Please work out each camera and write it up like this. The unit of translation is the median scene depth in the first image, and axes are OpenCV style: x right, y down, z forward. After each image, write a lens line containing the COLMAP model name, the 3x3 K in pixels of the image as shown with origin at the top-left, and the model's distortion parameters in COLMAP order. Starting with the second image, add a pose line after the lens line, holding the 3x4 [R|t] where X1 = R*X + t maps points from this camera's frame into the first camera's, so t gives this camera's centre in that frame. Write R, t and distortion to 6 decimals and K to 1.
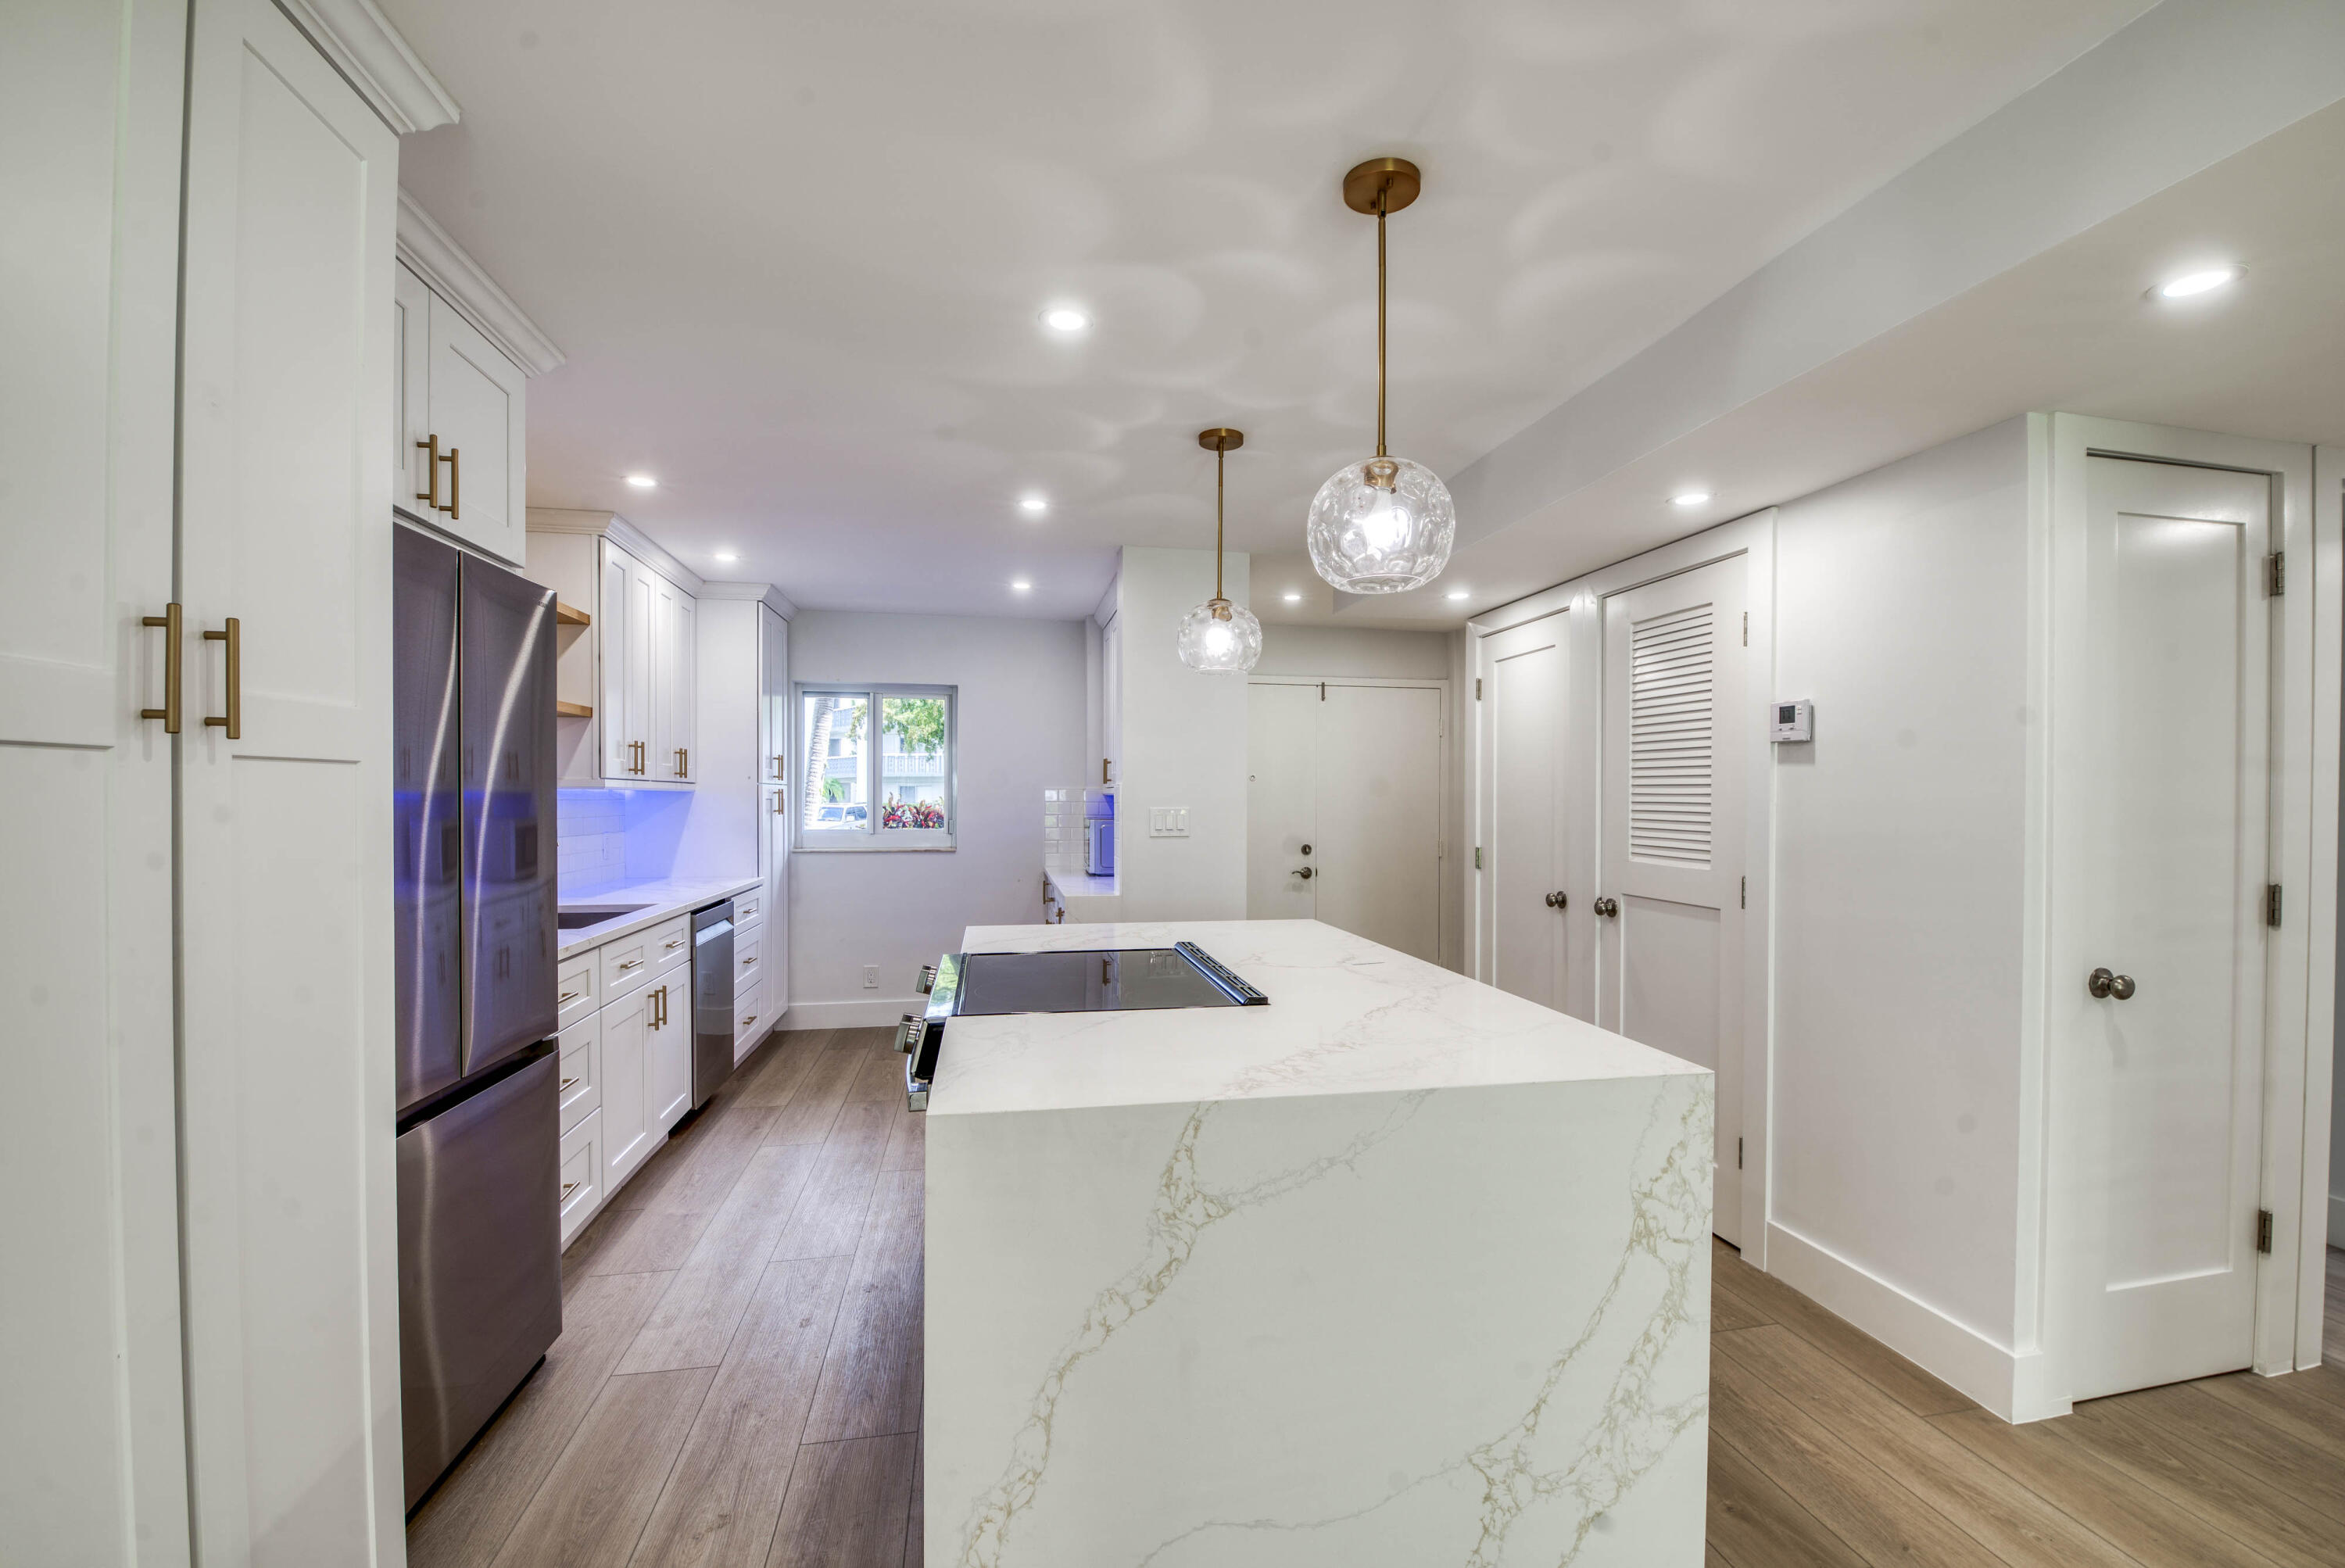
lens RADIAL K [[1006.3, 0, 1197.9], [0, 1006.3, 810.3], [0, 0, 1]] dist [-0.004969, -0.007942]
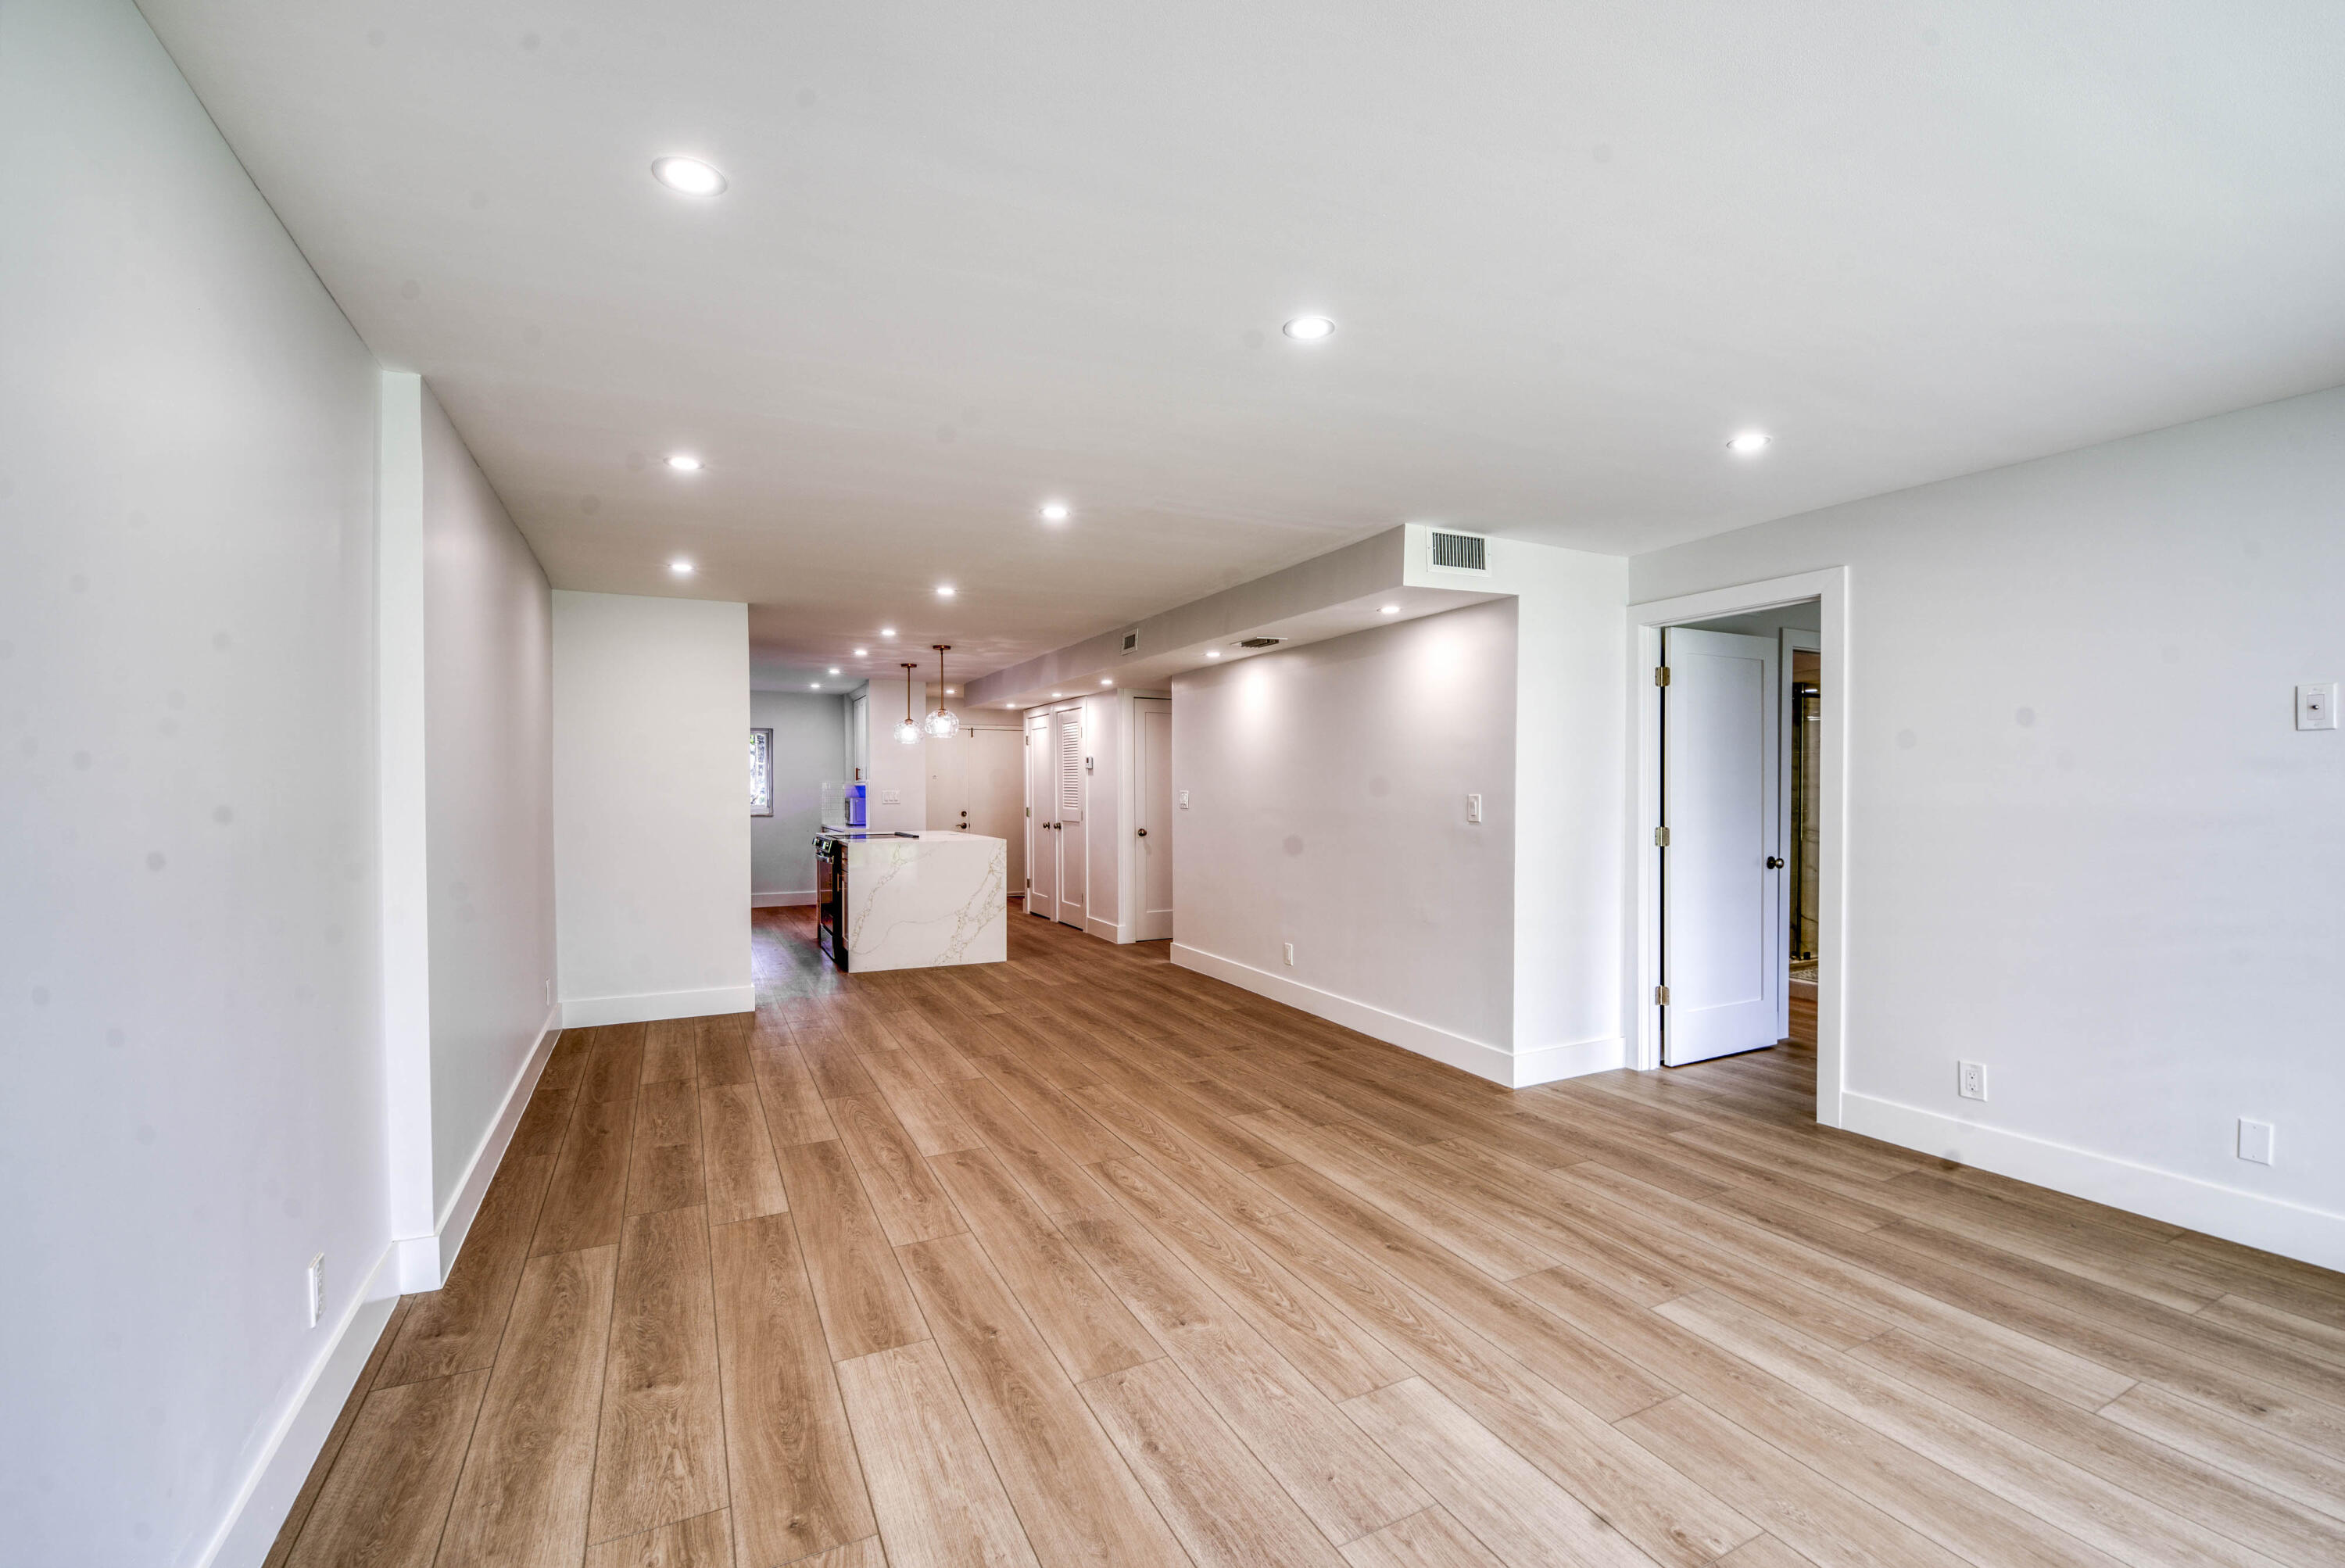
lens RADIAL K [[1006.3, 0, 1195.1], [0, 1006.3, 785.6], [0, 0, 1]] dist [-0.004969, -0.007942]
pose [[0.963741, -0.004259, 0.266807, 0.033114], [0.008580, 0.999850, -0.015032, 0.028541], [-0.266703, 0.016776, 0.963633, -1.586173]]
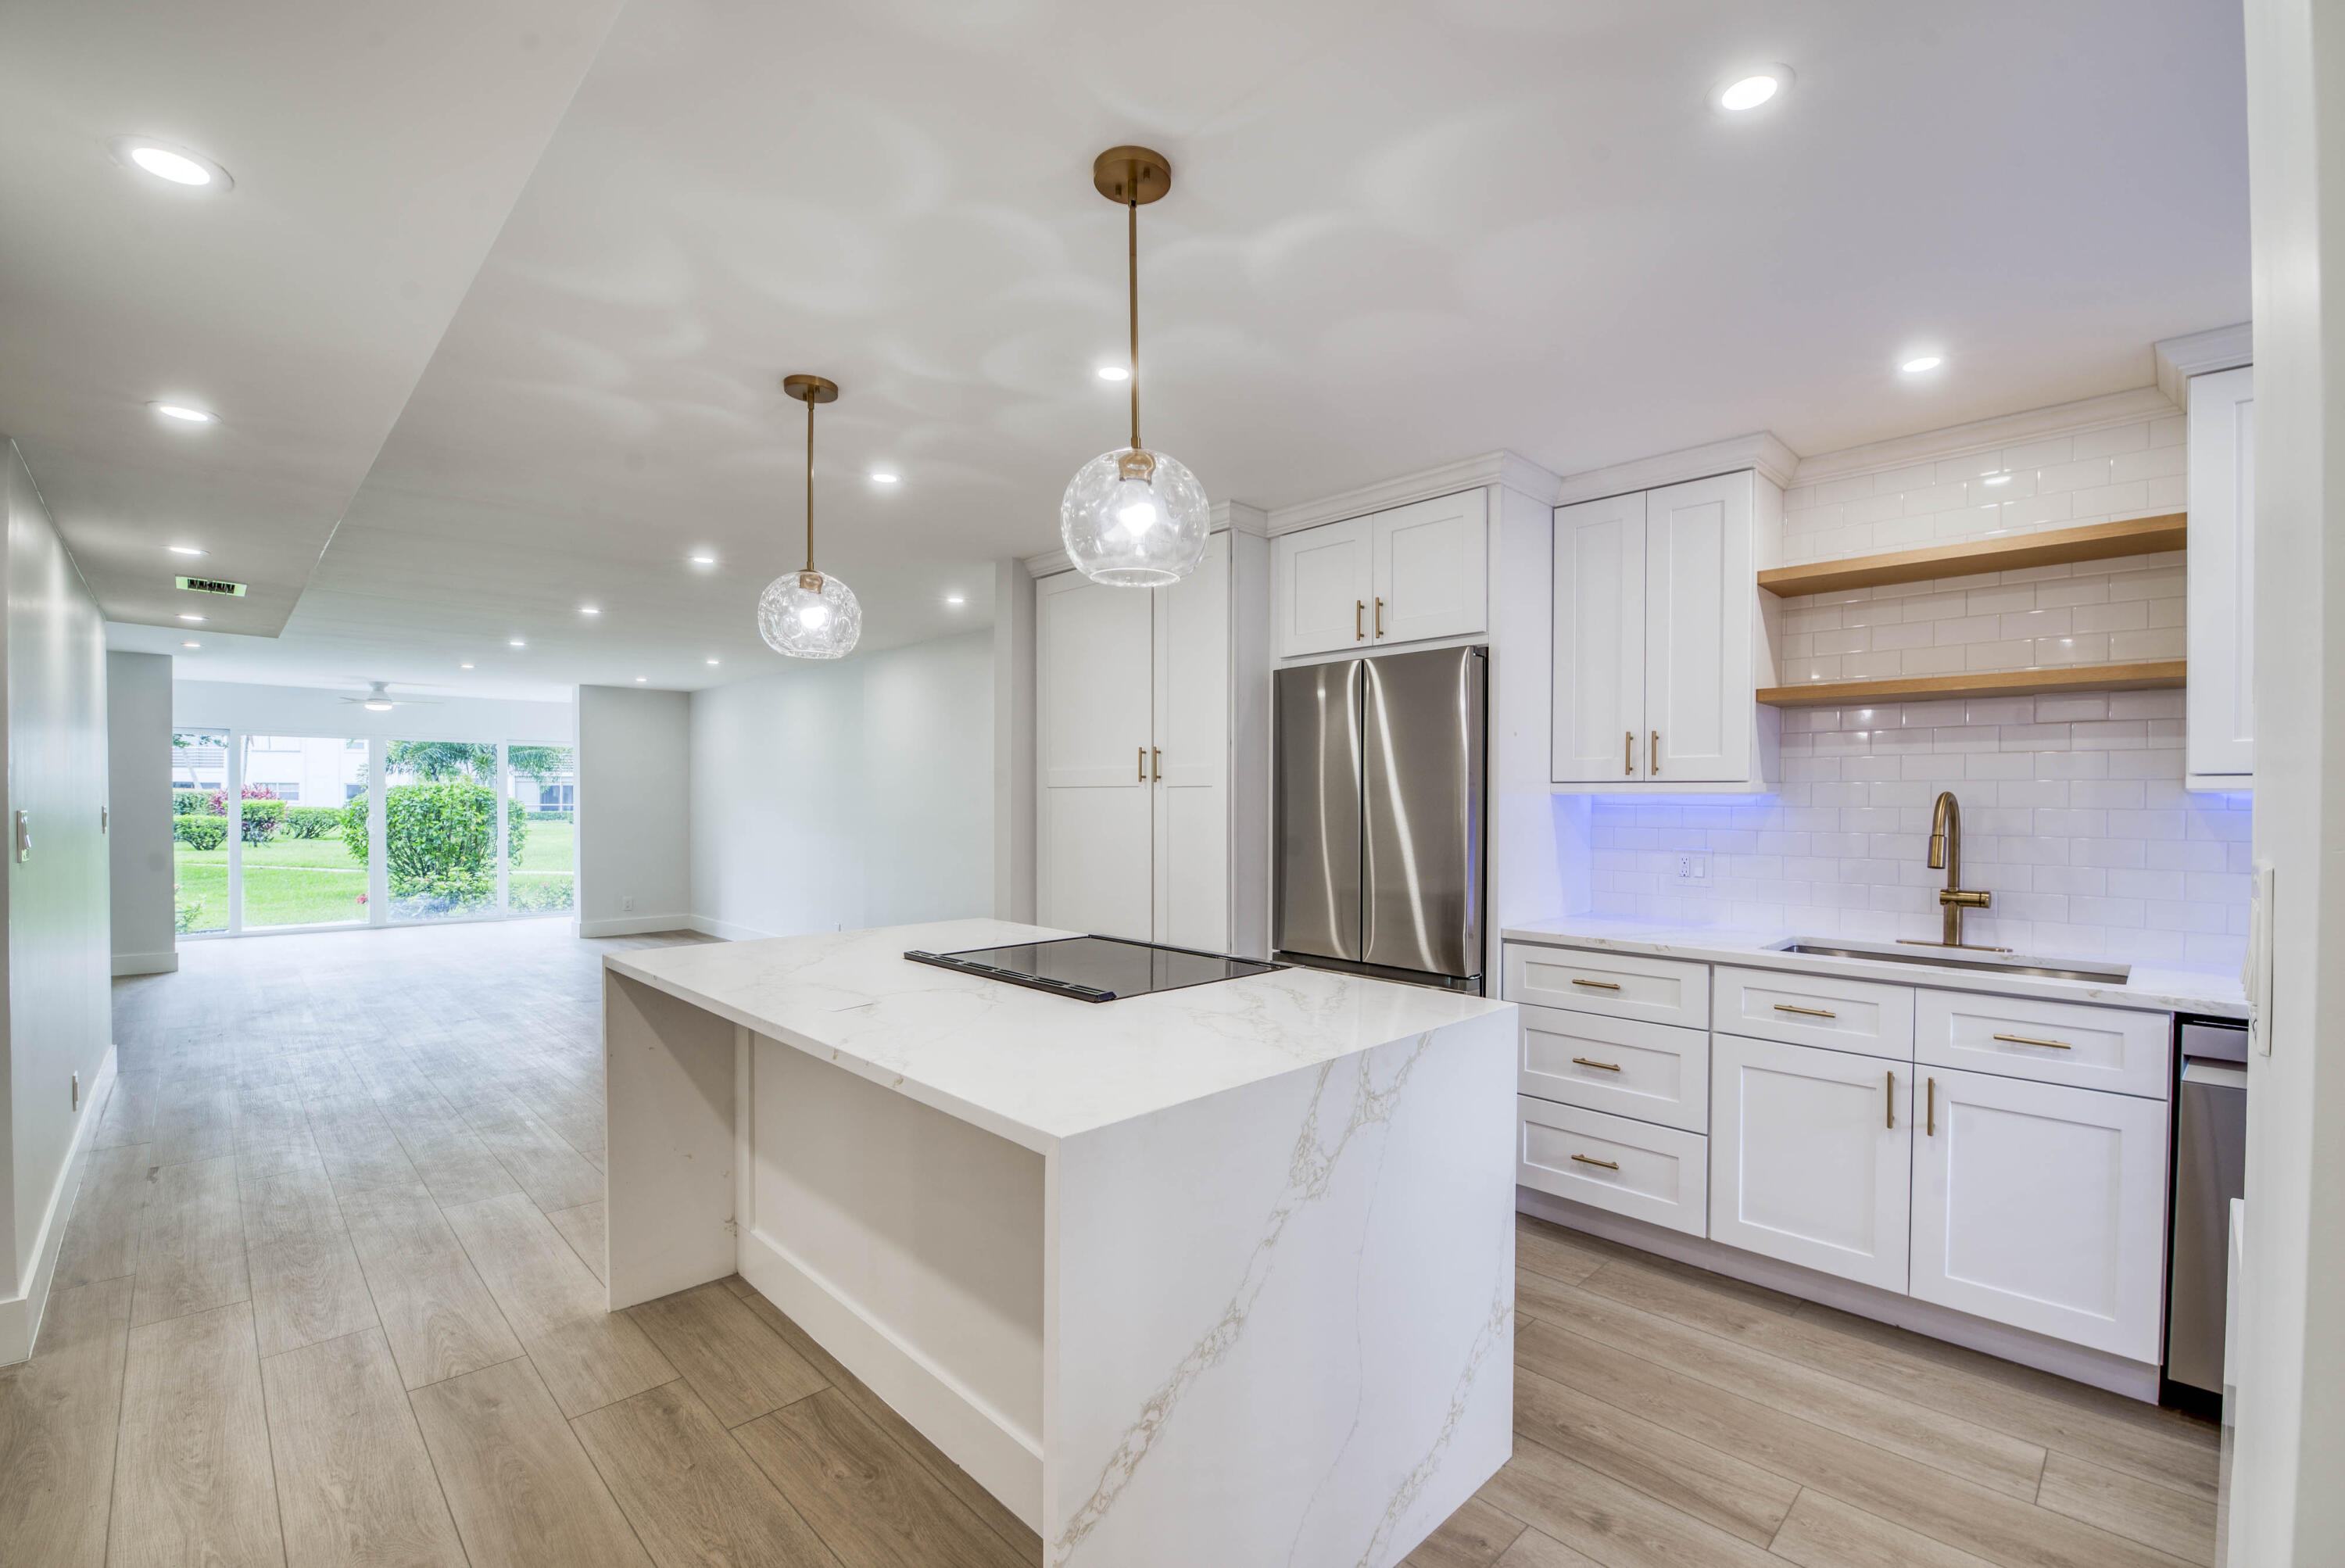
lens RADIAL K [[1006.3, 0, 1193.7], [0, 1006.3, 808.0], [0, 0, 1]] dist [-0.004969, -0.007942]
pose [[-0.834321, -0.002220, -0.551275, 0.237583], [-0.014566, 0.999732, 0.018020, -0.013716], [0.551087, 0.023065, -0.834129, 1.150976]]
